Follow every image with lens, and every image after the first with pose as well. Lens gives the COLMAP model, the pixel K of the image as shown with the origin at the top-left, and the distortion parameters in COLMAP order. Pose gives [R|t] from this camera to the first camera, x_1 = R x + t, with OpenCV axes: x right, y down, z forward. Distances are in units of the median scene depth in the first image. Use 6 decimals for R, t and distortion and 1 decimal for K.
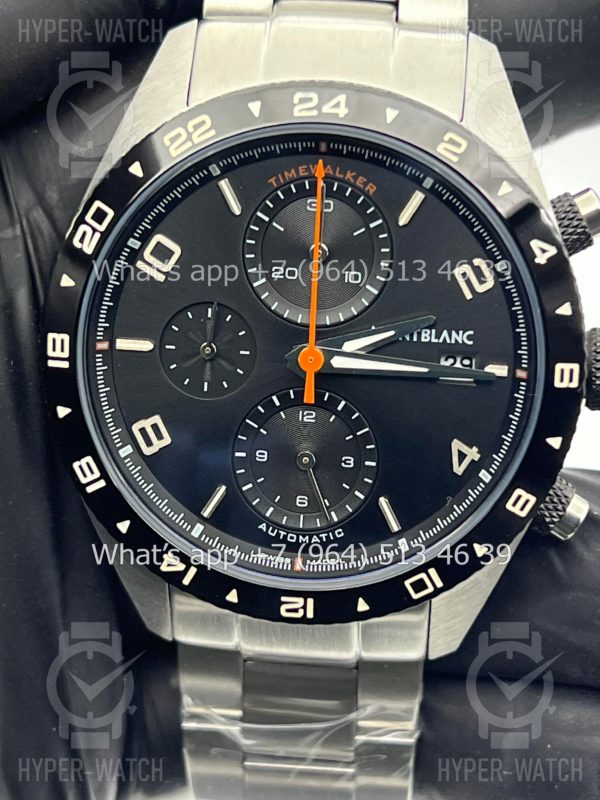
lens RADIAL K [[1906.9, 0, 298.8], [0, 1906.9, 420.3], [0, 0, 1]] dist [0.133768, -0.410059]
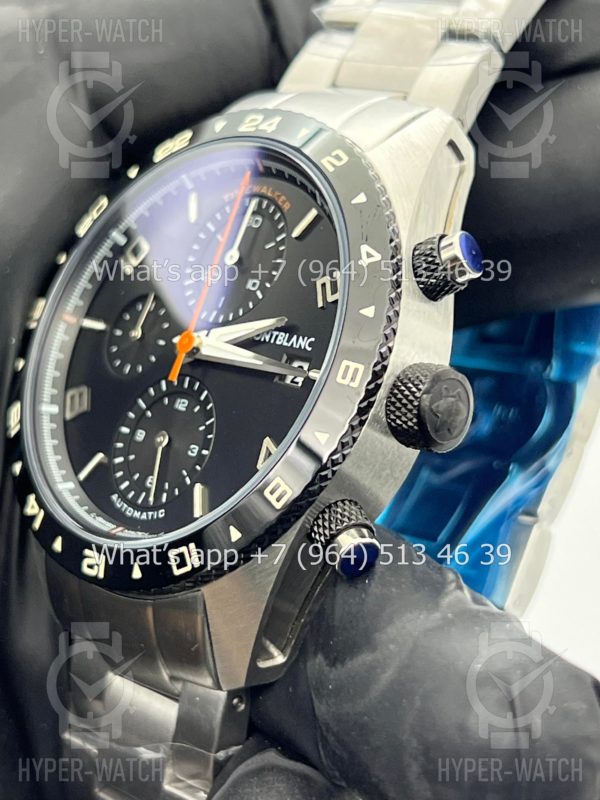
lens RADIAL K [[1907.1, 0, 300.0], [0, 1907.1, 400.0], [0, 0, 1]] dist [0.117221, 0.231206]
pose [[0.755777, 0.135338, -0.640691, 0.736124], [-0.395993, 0.873697, -0.282565, 0.270211], [0.521528, 0.467265, 0.713913, 0.287305]]
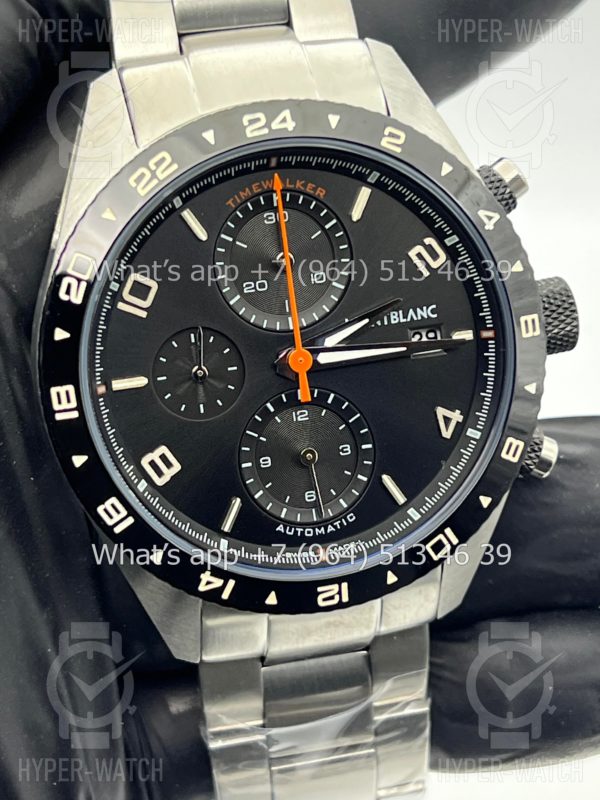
lens RADIAL K [[1907.1, 0, 300.0], [0, 1907.1, 400.0], [0, 0, 1]] dist [0.117221, 0.231206]
pose [[0.942712, -0.208654, 0.260302, -0.272605], [0.220426, 0.975263, -0.016542, 0.006872], [-0.250411, 0.072971, 0.965386, -0.020162]]
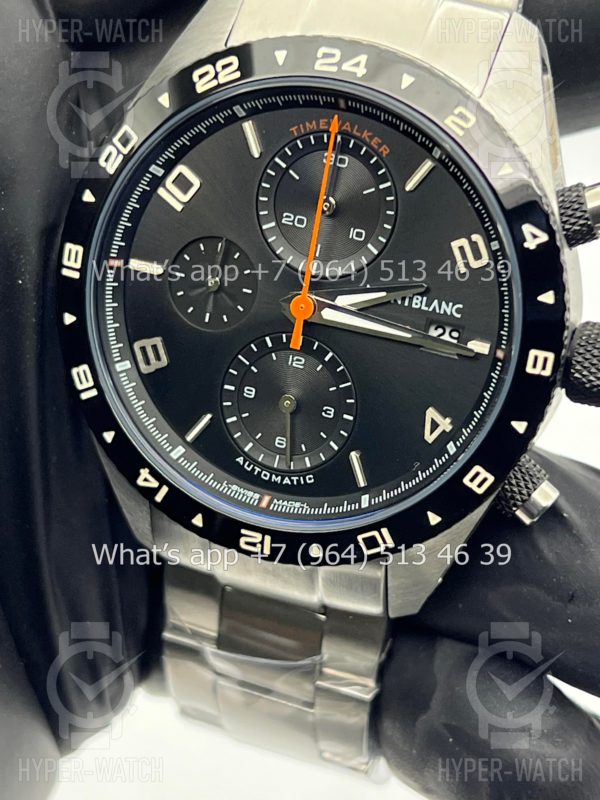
lens RADIAL K [[1906.9, 0, 298.8], [0, 1906.9, 420.3], [0, 0, 1]] dist [0.133768, -0.410059]
pose [[0.968036, 0.169654, -0.184724, 0.204130], [-0.164452, 0.985437, 0.043241, -0.015893], [0.189370, -0.011481, 0.981839, -0.011913]]
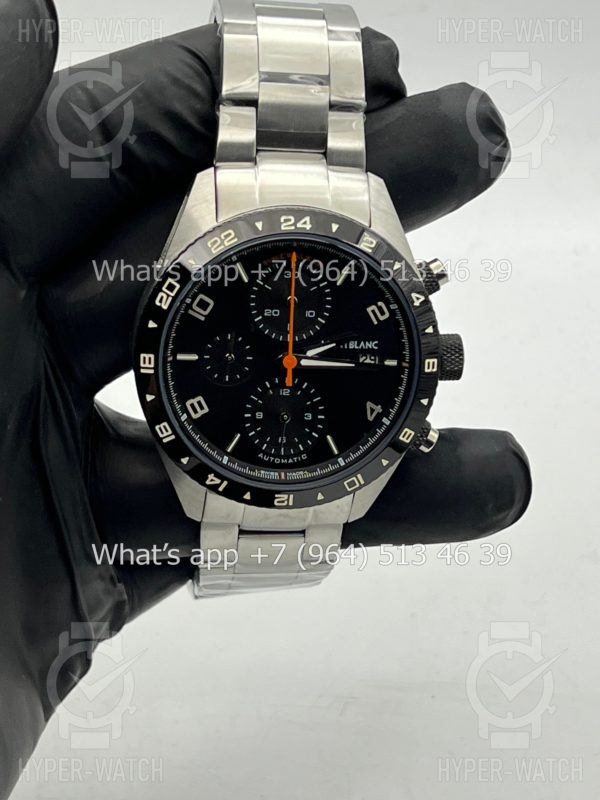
lens RADIAL K [[1907.1, 0, 300.0], [0, 1907.1, 400.0], [0, 0, 1]] dist [0.117221, 0.231206]
pose [[0.978851, -0.052775, 0.197651, -0.335210], [0.034540, 0.994916, 0.094599, -0.163340], [-0.201639, -0.085771, 0.975697, -0.732390]]
